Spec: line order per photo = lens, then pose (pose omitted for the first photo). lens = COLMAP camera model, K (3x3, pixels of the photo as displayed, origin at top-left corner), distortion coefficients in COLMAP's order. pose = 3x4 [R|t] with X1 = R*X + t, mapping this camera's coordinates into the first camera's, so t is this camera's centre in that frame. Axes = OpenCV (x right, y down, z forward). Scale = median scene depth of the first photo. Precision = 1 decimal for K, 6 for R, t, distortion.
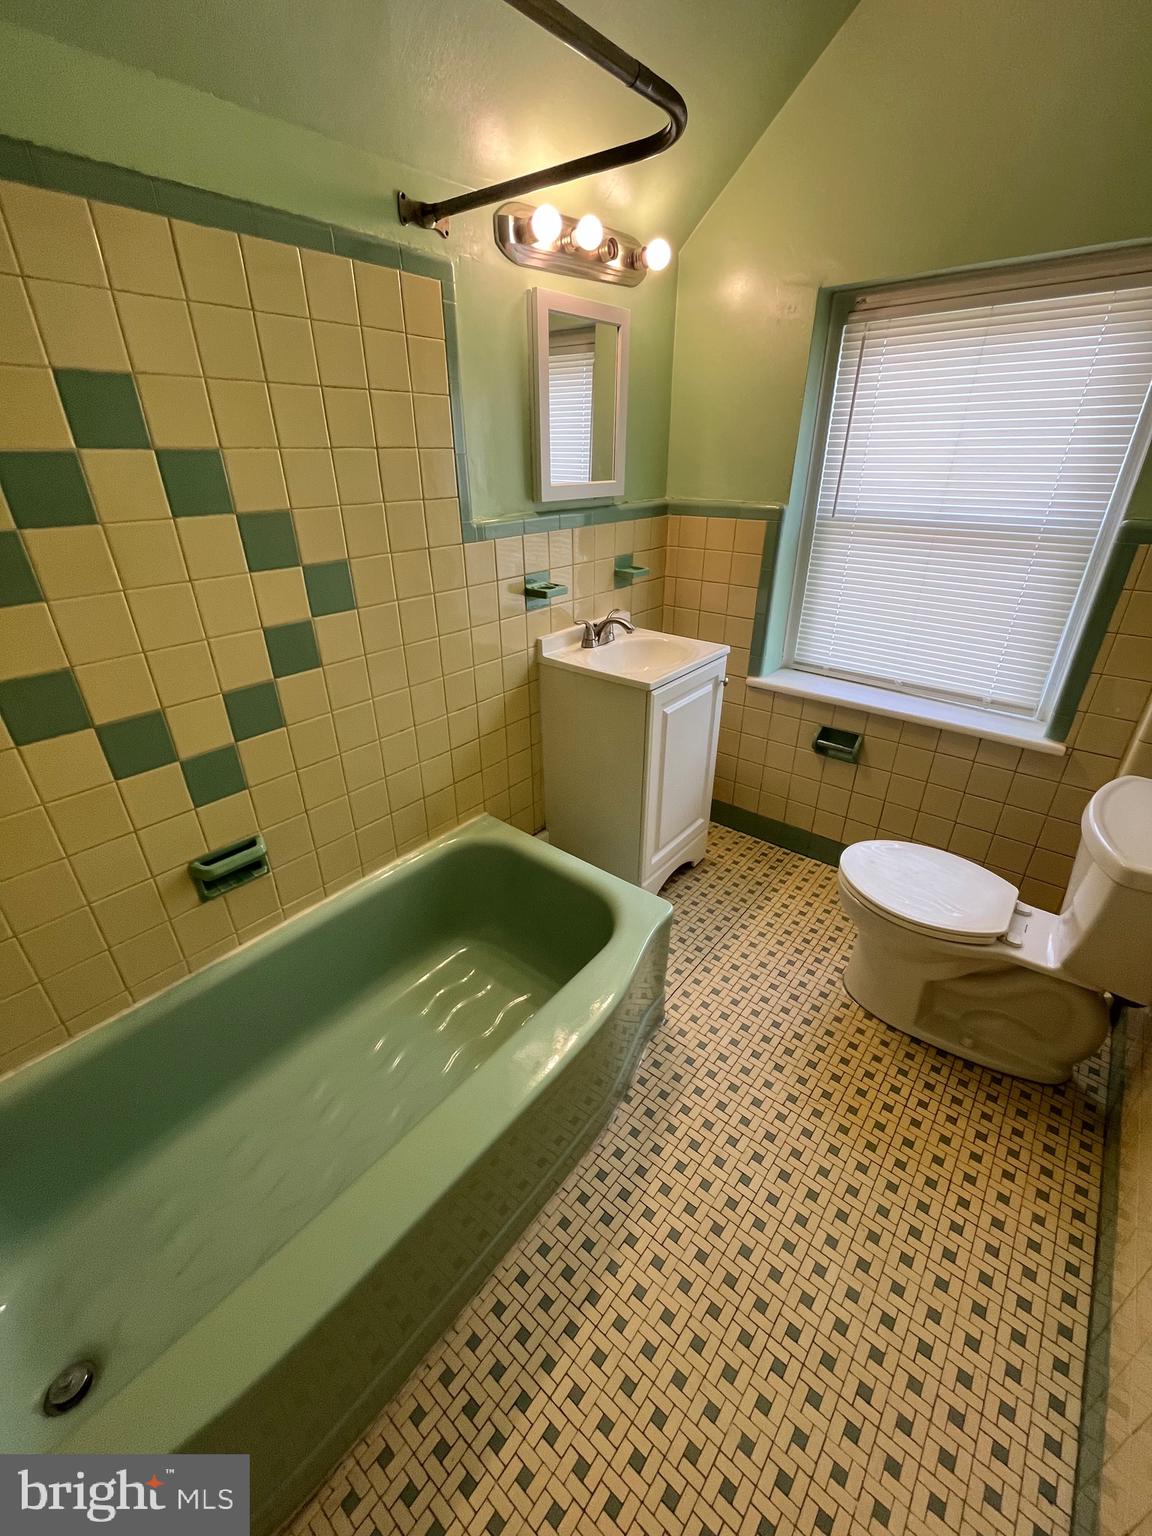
lens RADIAL K [[621.1, 0, 581.4], [0, 621.1, 767.2], [0, 0, 1]] dist [-0.003246, -0.000230]
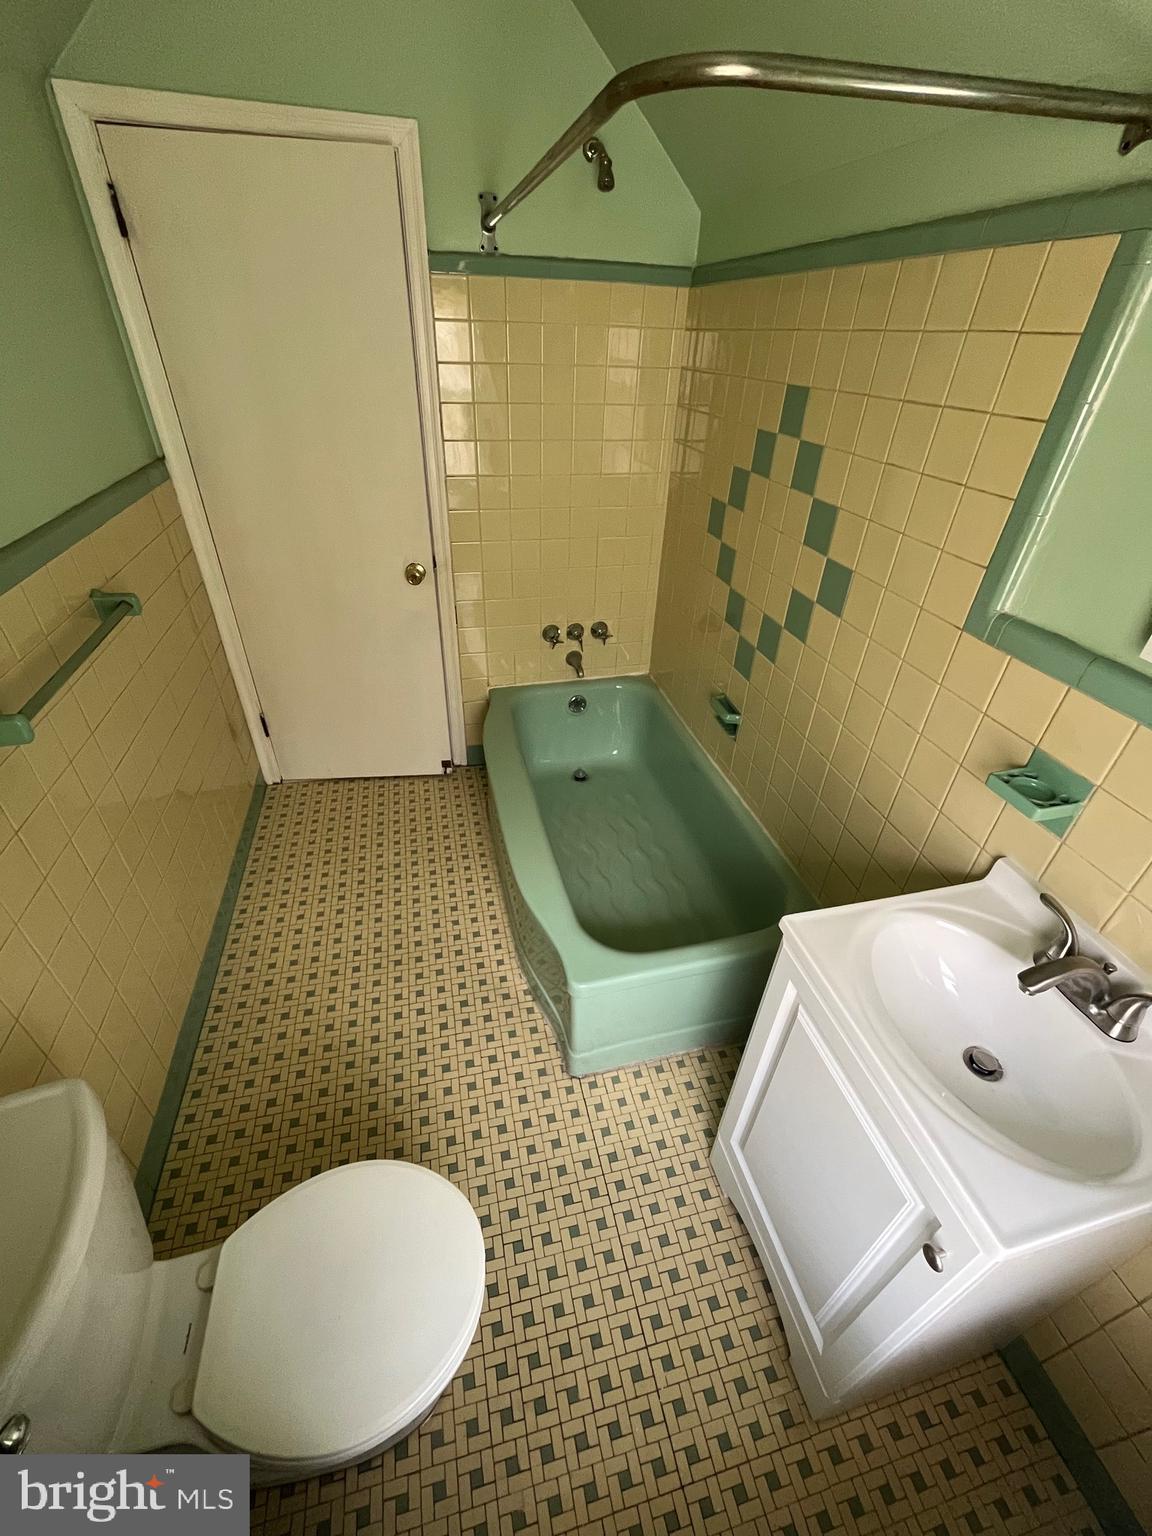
lens RADIAL K [[621.1, 0, 573.1], [0, 621.1, 766.9], [0, 0, 1]] dist [-0.003246, -0.000230]
pose [[-0.604520, 0.445908, -0.660092, 0.691673], [-0.377254, 0.569571, 0.730253, -0.709533], [0.701595, 0.690474, -0.176096, 1.071280]]
